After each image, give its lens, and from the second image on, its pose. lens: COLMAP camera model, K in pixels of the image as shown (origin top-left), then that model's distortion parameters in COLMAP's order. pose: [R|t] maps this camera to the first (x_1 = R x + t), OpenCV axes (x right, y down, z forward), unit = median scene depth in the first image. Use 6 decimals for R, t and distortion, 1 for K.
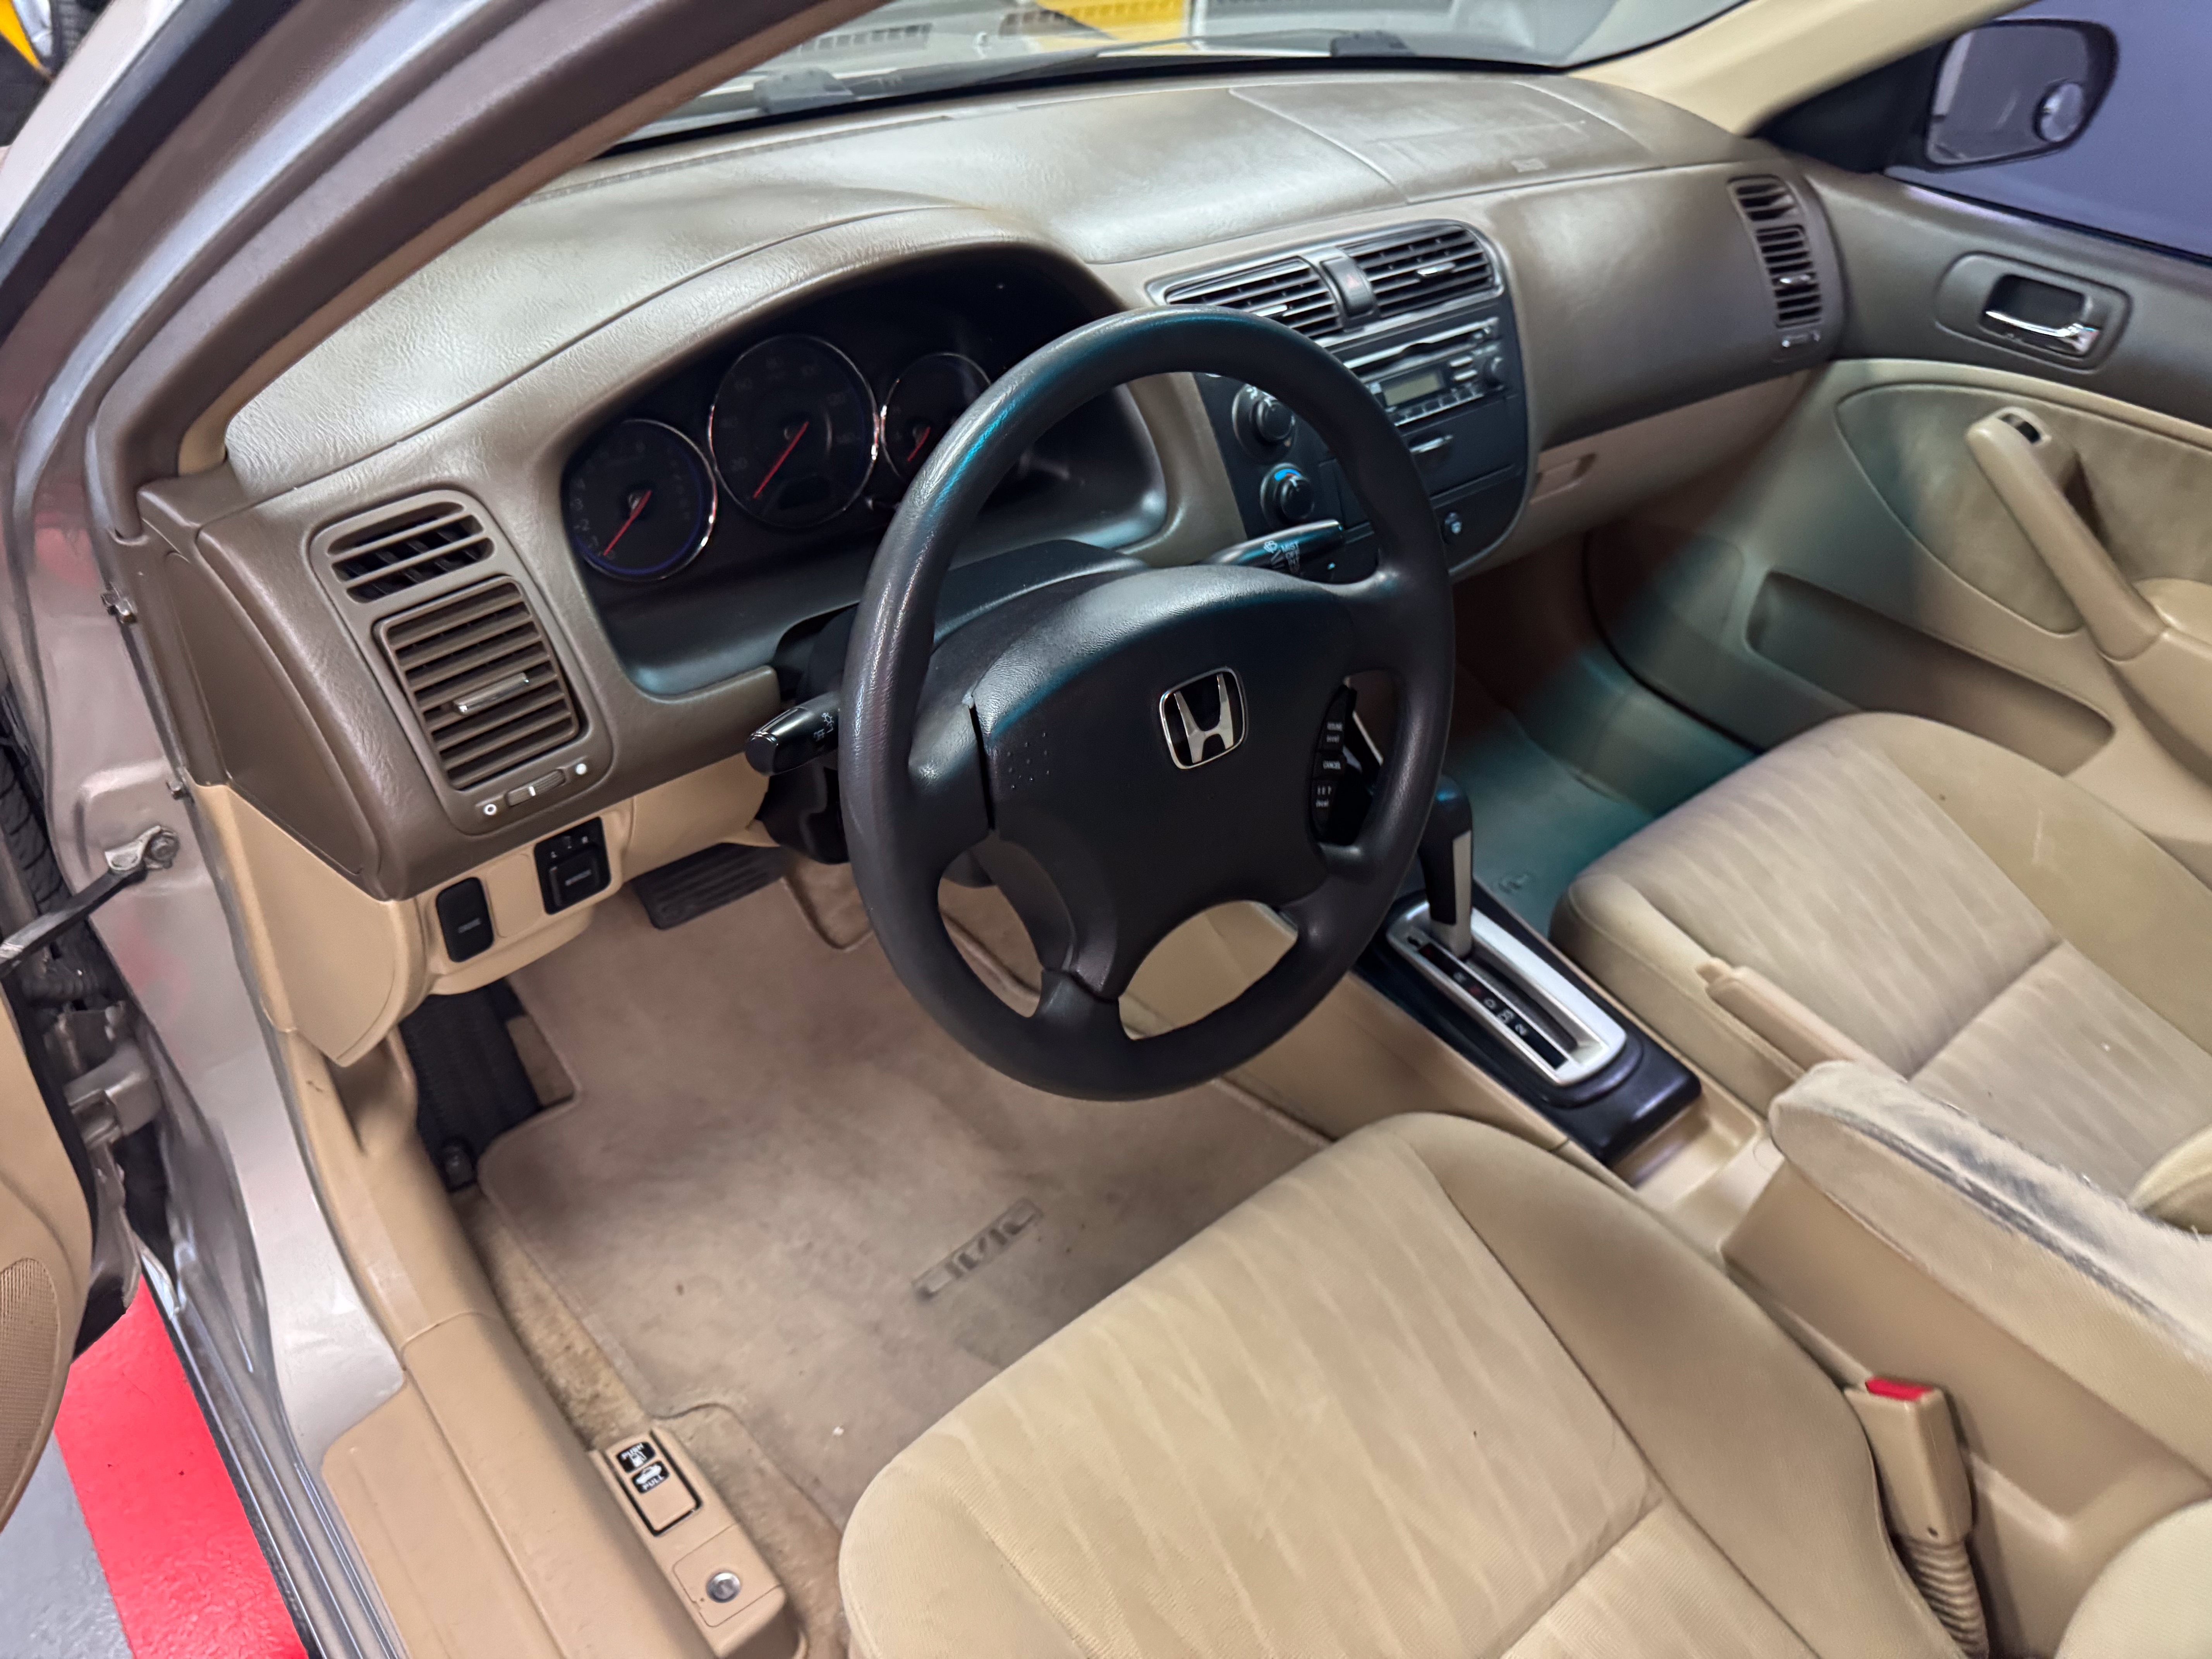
lens RADIAL K [[1593.6, 0, 1103.4], [0, 1593.6, 823.9], [0, 0, 1]] dist [0.022206, -0.005746]
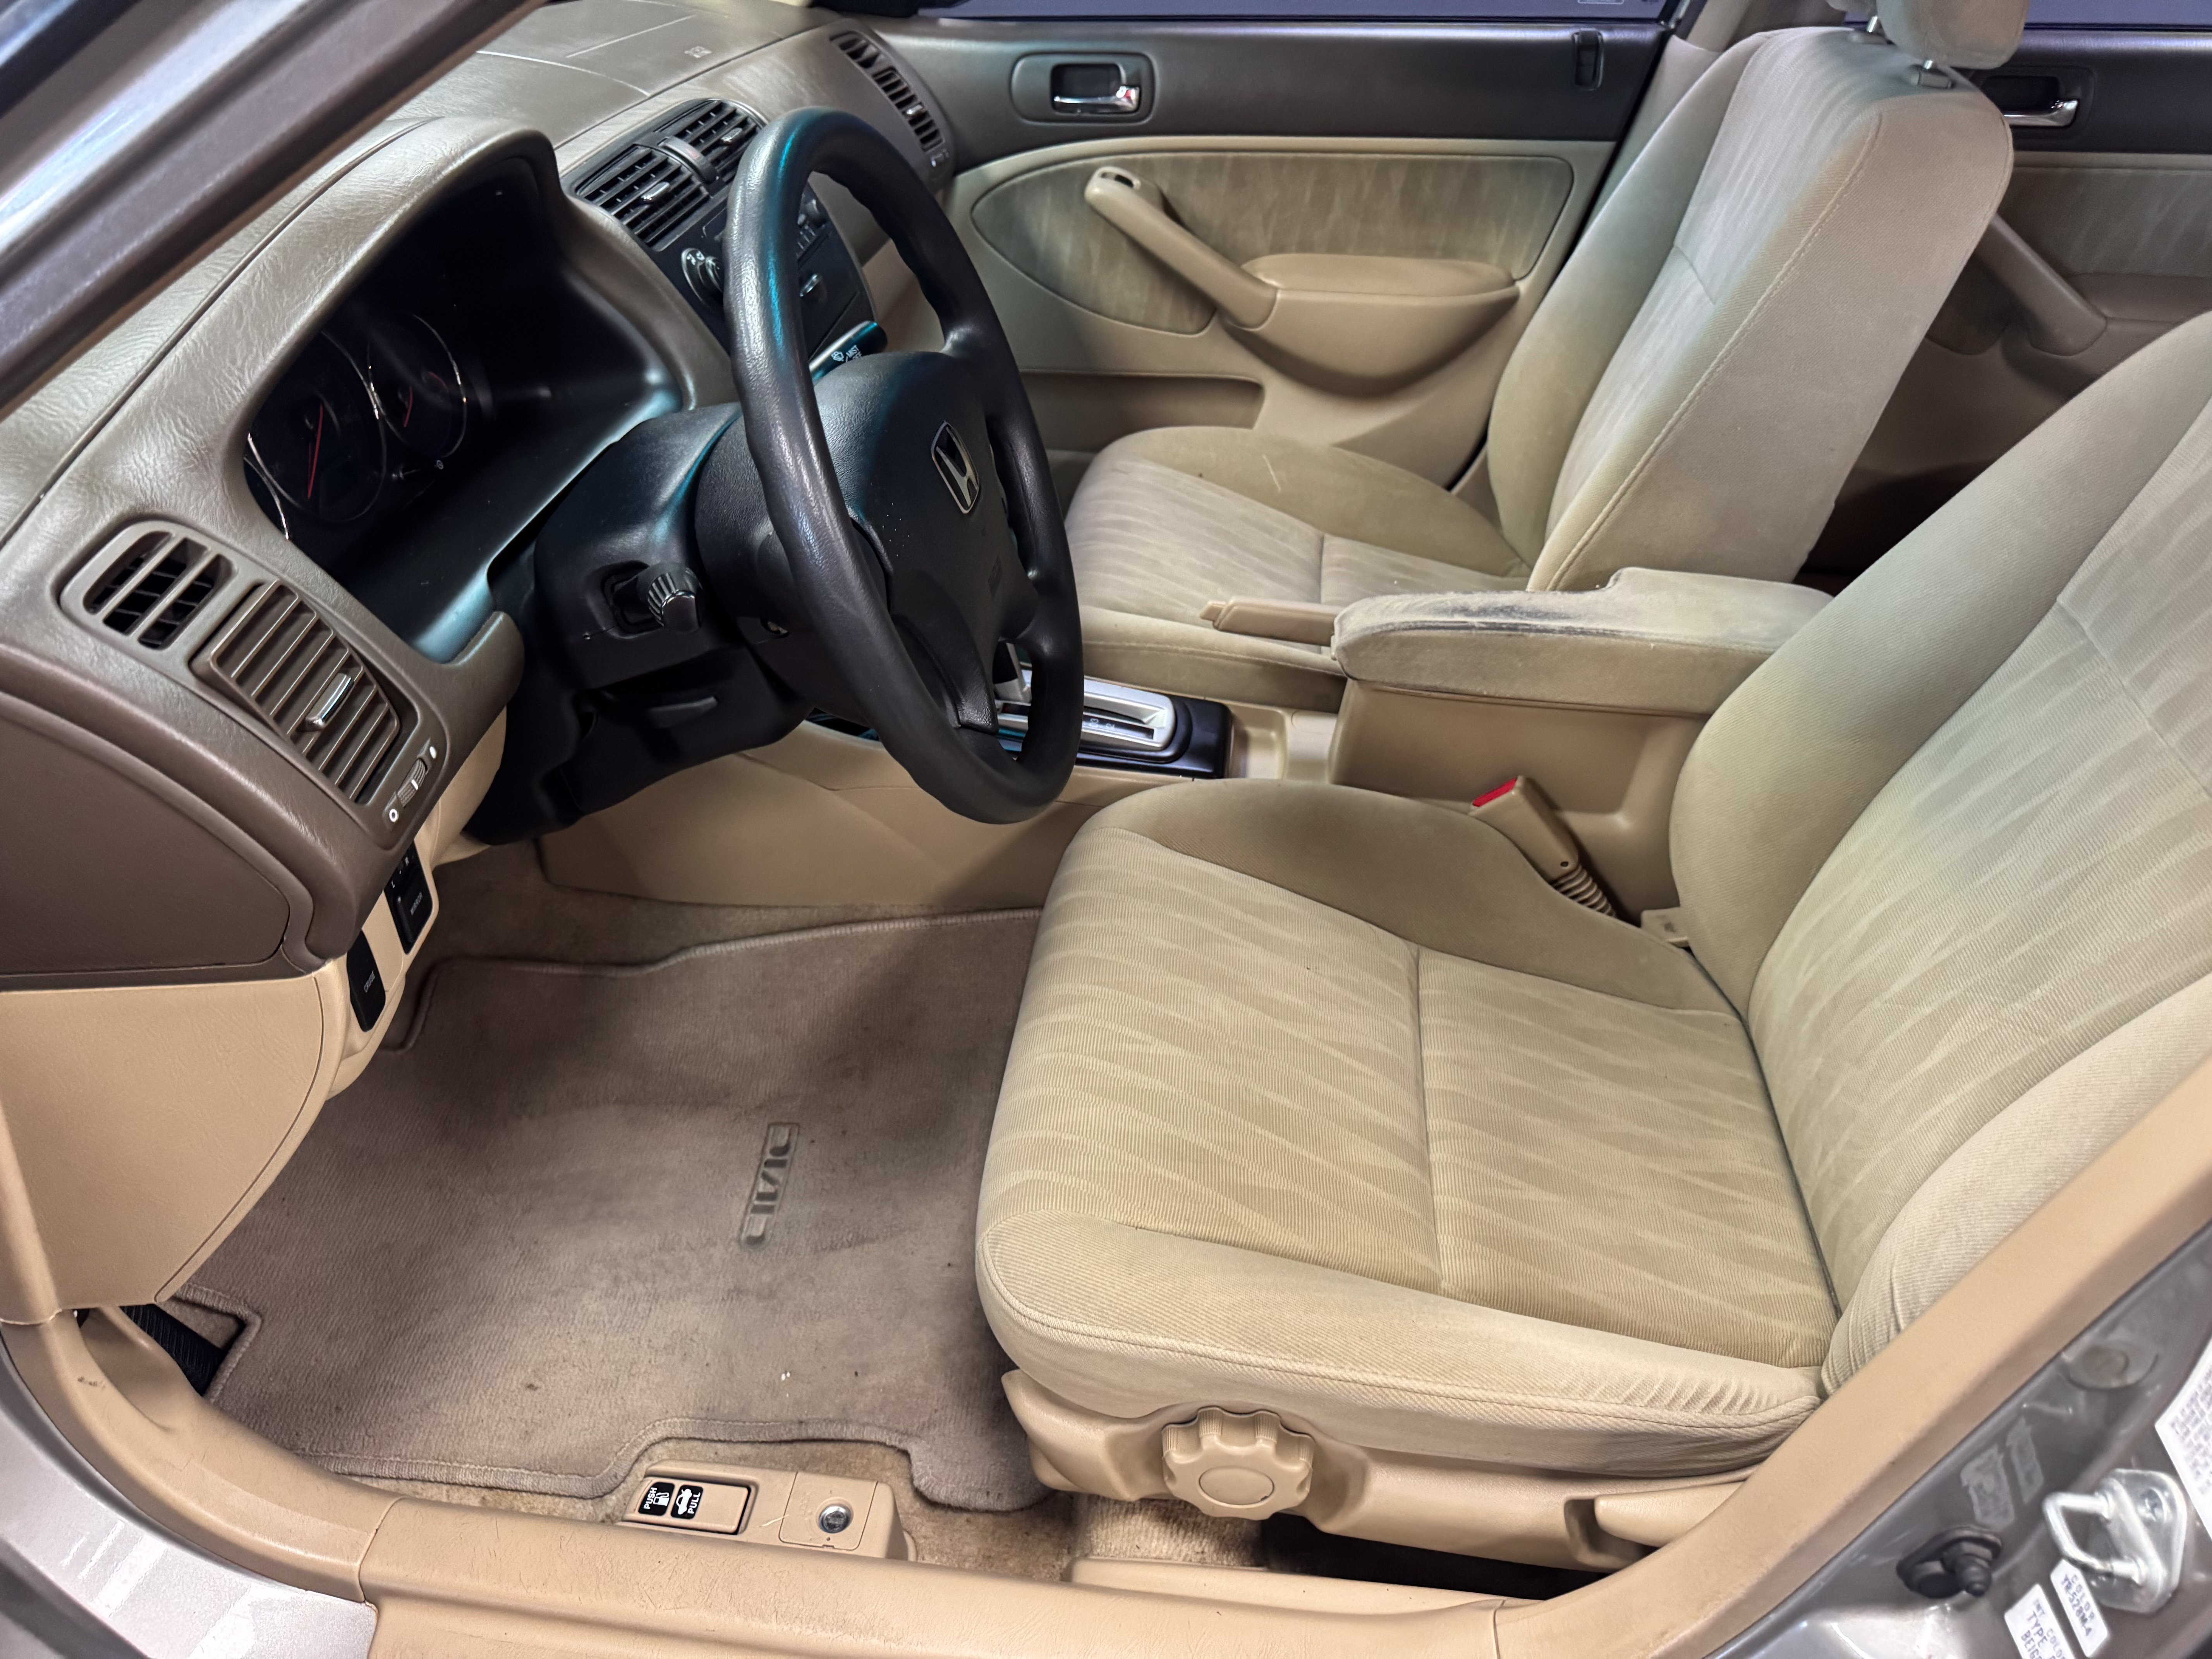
lens RADIAL K [[1593.6, 0, 1098.3], [0, 1593.6, 832.8], [0, 0, 1]] dist [0.022206, -0.005746]
pose [[0.735109, -0.452521, 0.504816, -0.334115], [0.454657, 0.881415, 0.128039, 0.039773], [-0.502893, 0.135395, 0.853678, 0.011984]]
